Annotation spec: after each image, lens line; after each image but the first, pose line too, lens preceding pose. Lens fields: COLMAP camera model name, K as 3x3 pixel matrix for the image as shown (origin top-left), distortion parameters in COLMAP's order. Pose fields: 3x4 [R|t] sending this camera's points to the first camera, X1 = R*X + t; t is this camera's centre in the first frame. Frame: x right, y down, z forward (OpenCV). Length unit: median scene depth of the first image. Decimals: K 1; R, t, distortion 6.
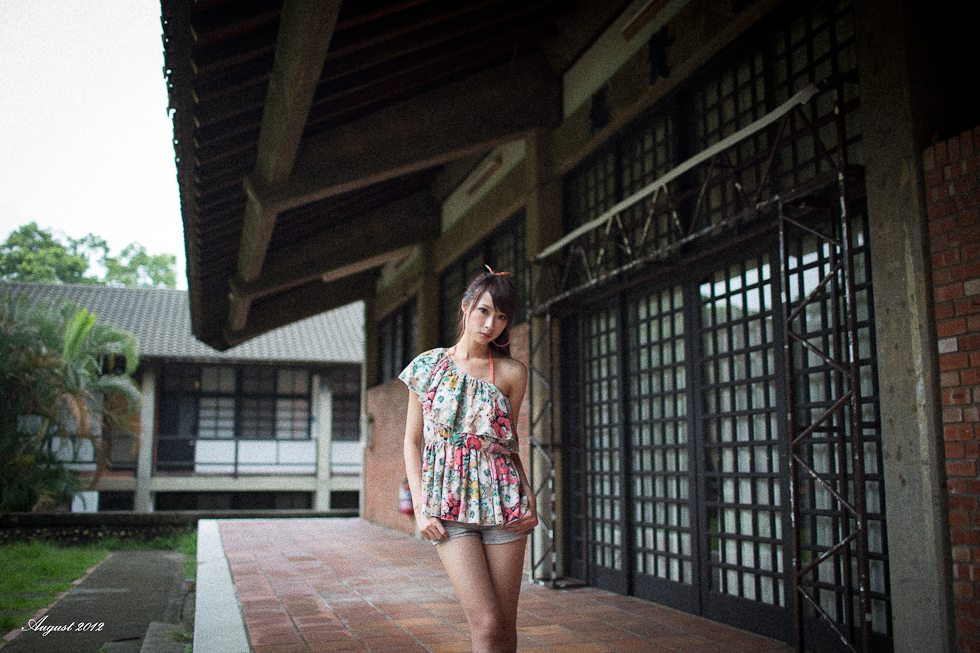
lens RADIAL K [[961.2, 0, 490.0], [0, 961.2, 326.5], [0, 0, 1]] dist [-0.078030, 0.013741]
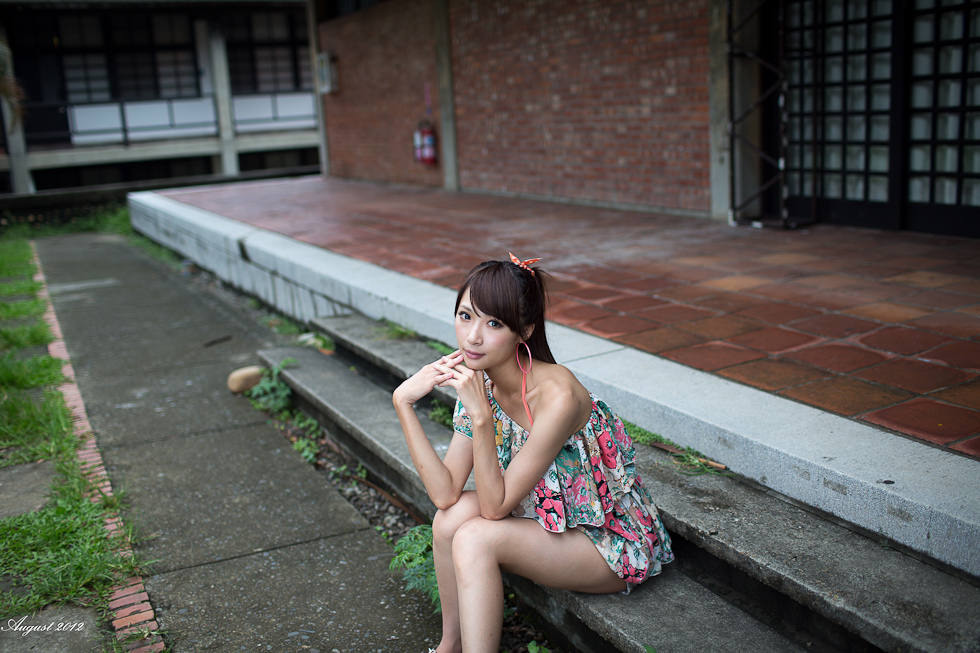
lens RADIAL K [[961.2, 0, 490.0], [0, 961.2, 326.5], [0, 0, 1]] dist [-0.078030, 0.013741]
pose [[0.981476, -0.093310, 0.167329, -0.099140], [0.028986, 0.935649, 0.351740, 0.017869], [-0.189382, -0.340374, 0.921021, 0.083014]]
